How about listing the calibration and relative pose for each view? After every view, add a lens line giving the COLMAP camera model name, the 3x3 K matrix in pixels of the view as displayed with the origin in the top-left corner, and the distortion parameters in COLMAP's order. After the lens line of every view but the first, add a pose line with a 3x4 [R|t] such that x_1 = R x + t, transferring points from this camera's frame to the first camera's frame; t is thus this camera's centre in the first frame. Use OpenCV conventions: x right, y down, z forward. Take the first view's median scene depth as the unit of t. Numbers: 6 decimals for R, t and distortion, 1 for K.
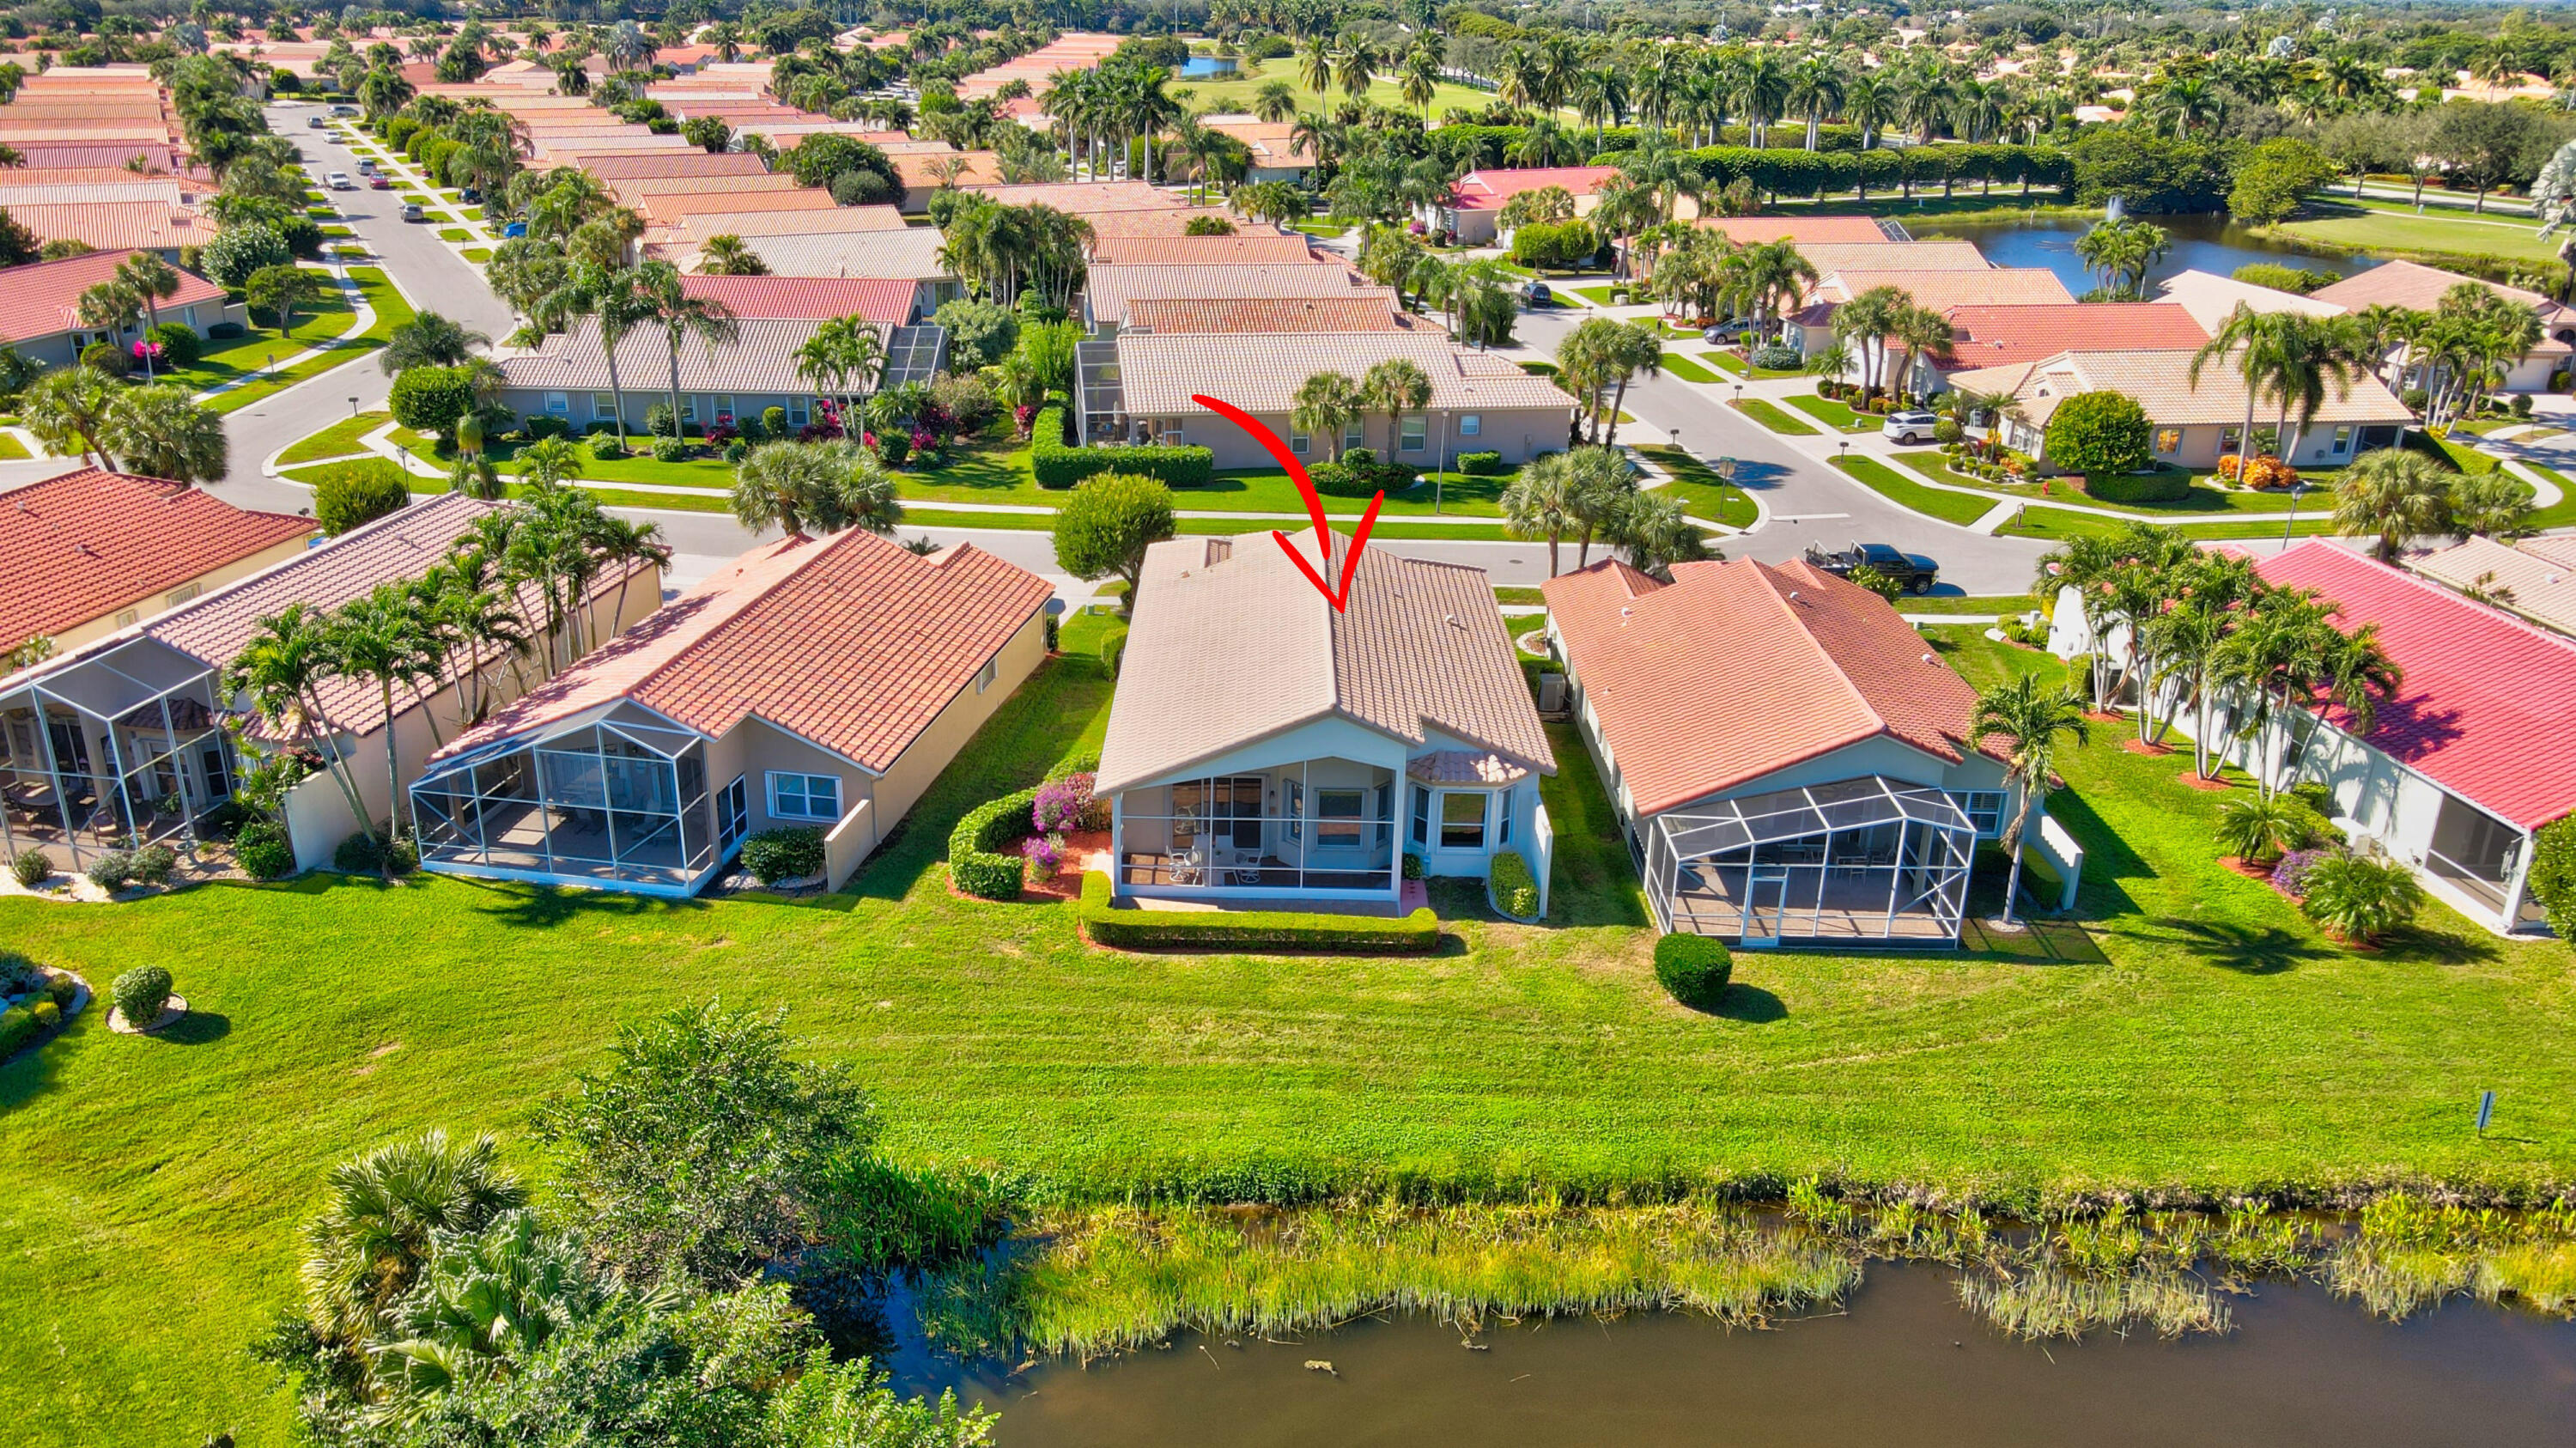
lens RADIAL K [[1909.2, 0, 1277.7], [0, 1909.2, 738.9], [0, 0, 1]] dist [-0.003607, 0.035063]
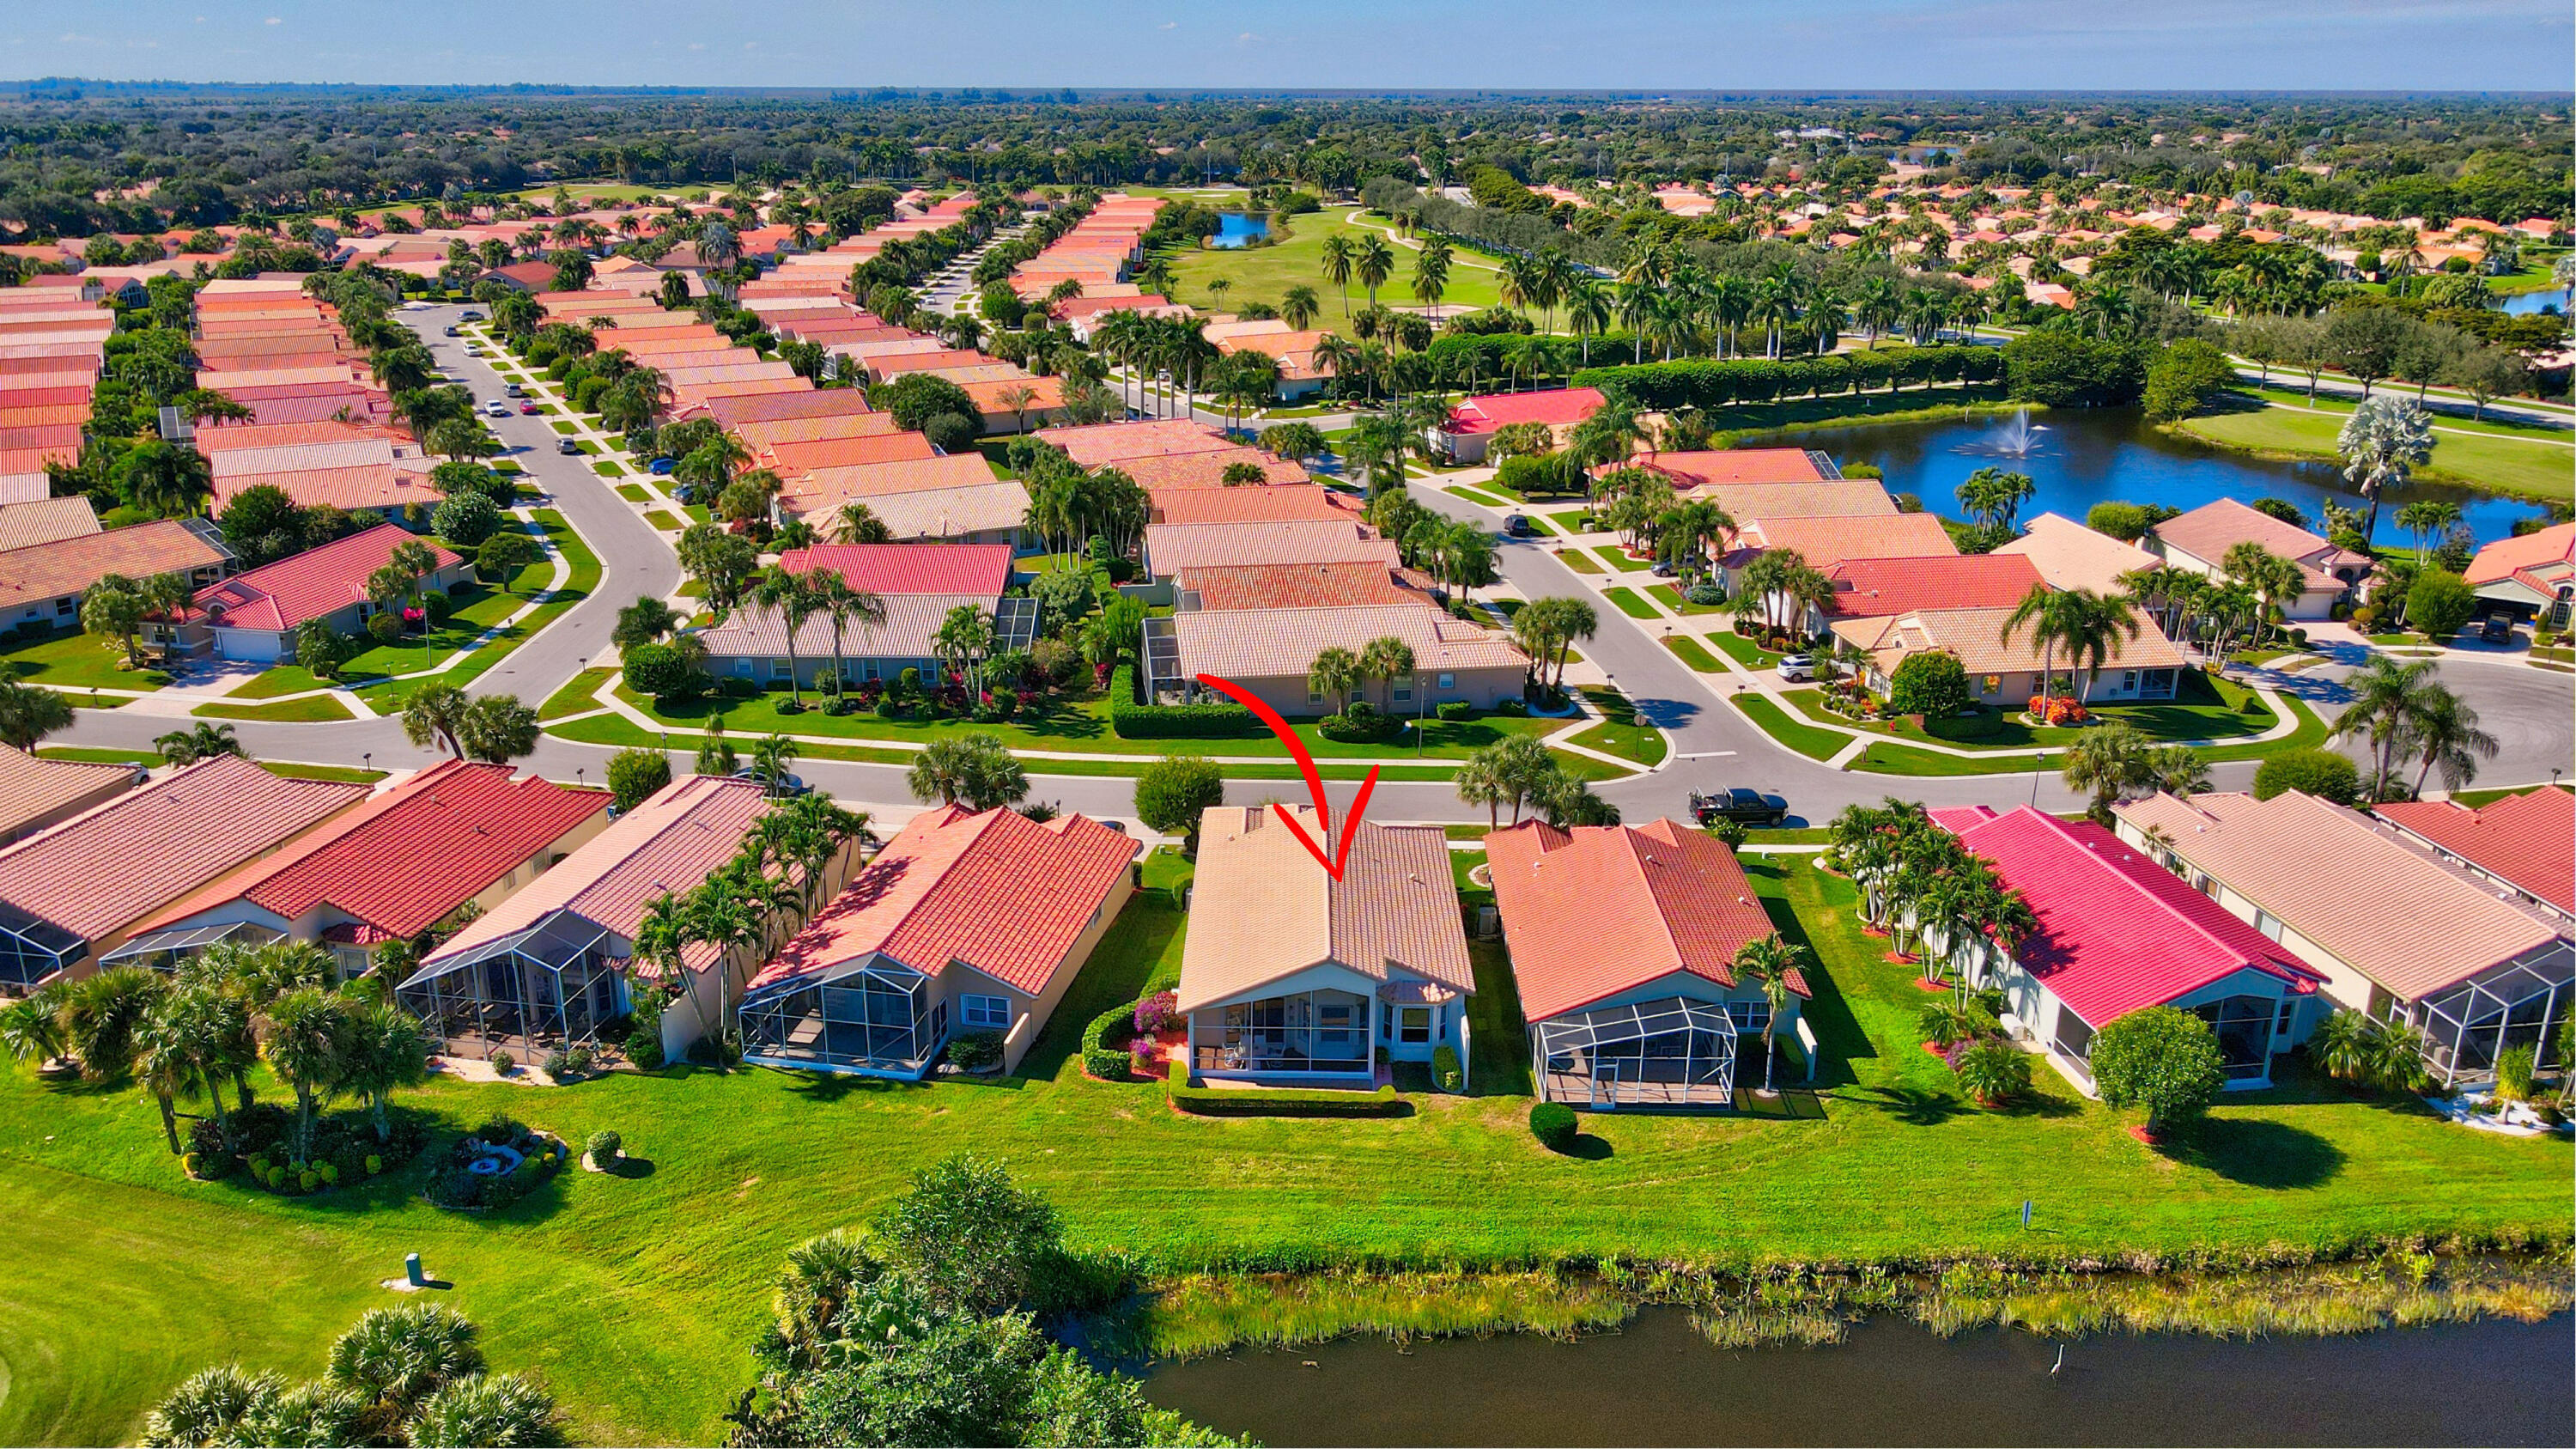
lens RADIAL K [[1909.3, 0, 1274.2], [0, 1909.3, 738.7], [0, 0, 1]] dist [-0.003607, 0.035063]
pose [[0.999753, -0.009733, -0.020005, 0.016495], [0.008711, 0.998683, -0.050551, -0.109639], [0.020471, 0.050365, 0.998521, -0.544490]]
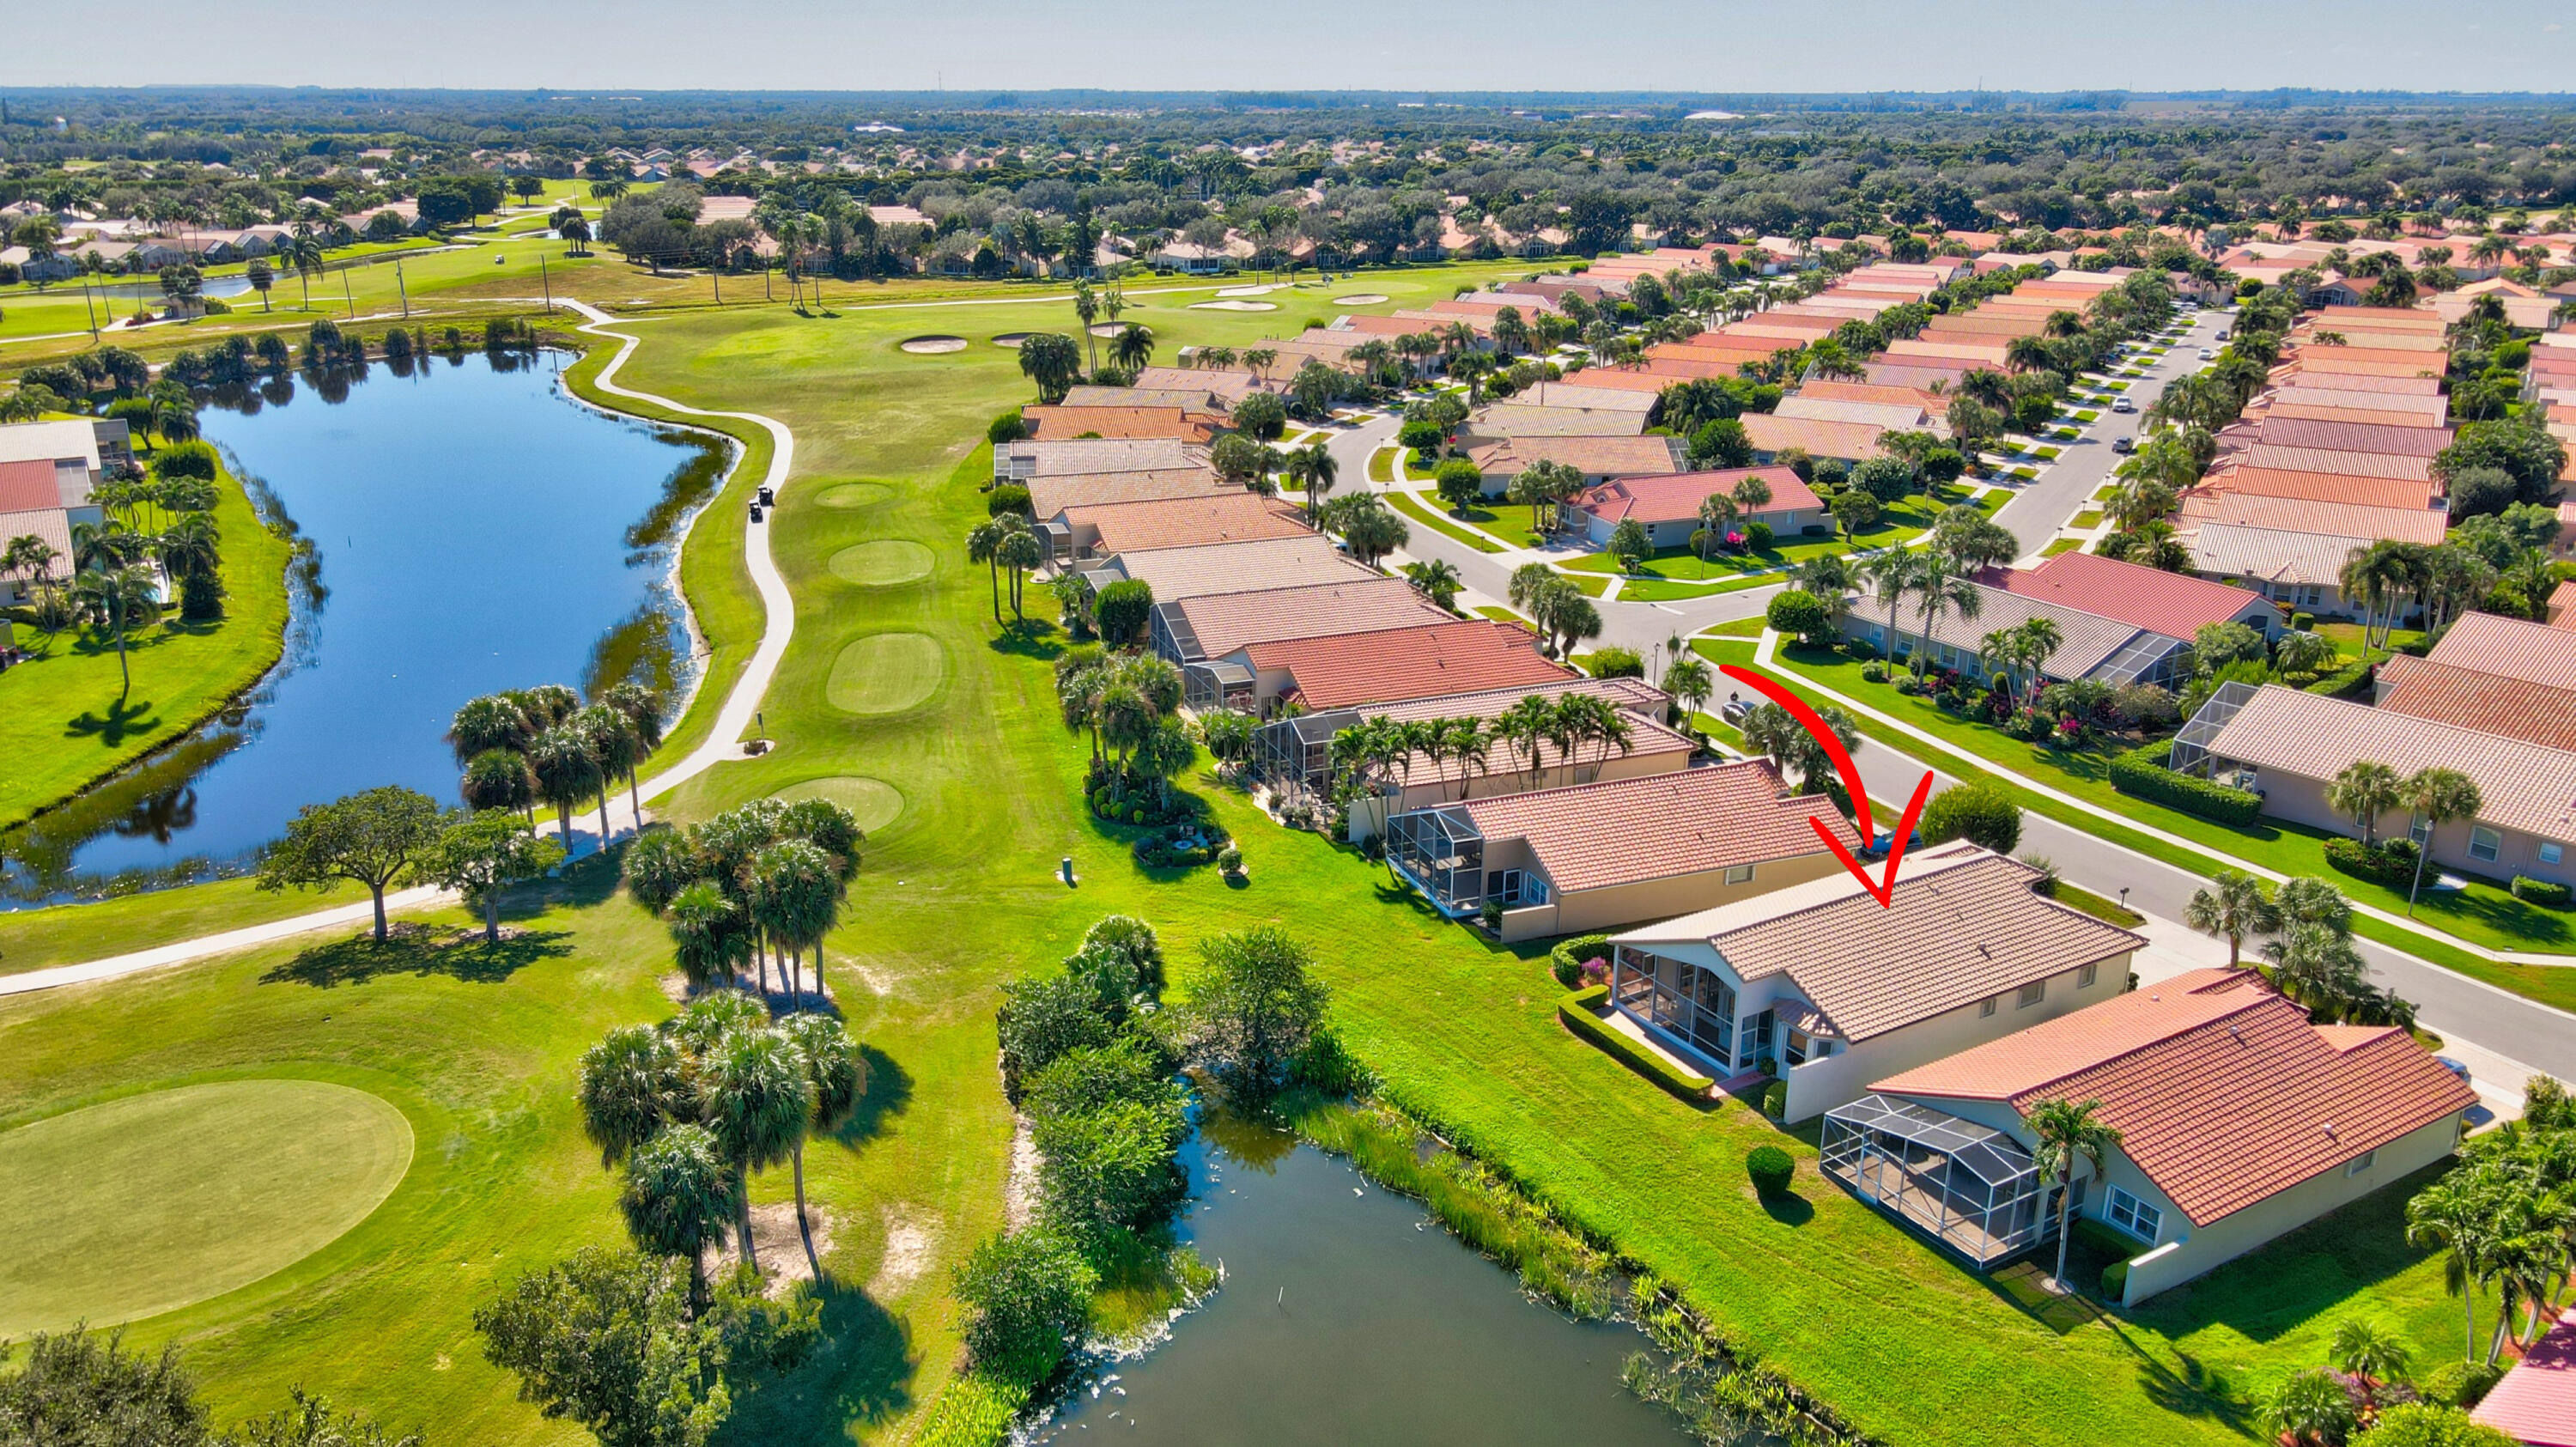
lens RADIAL K [[1909.1, 0, 1290.1], [0, 1909.1, 728.2], [0, 0, 1]] dist [-0.003607, 0.035063]
pose [[0.521130, 0.258392, -0.813423, 1.032747], [-0.313424, 0.944417, 0.099205, -0.217295], [0.793845, 0.203247, 0.573150, -0.222845]]
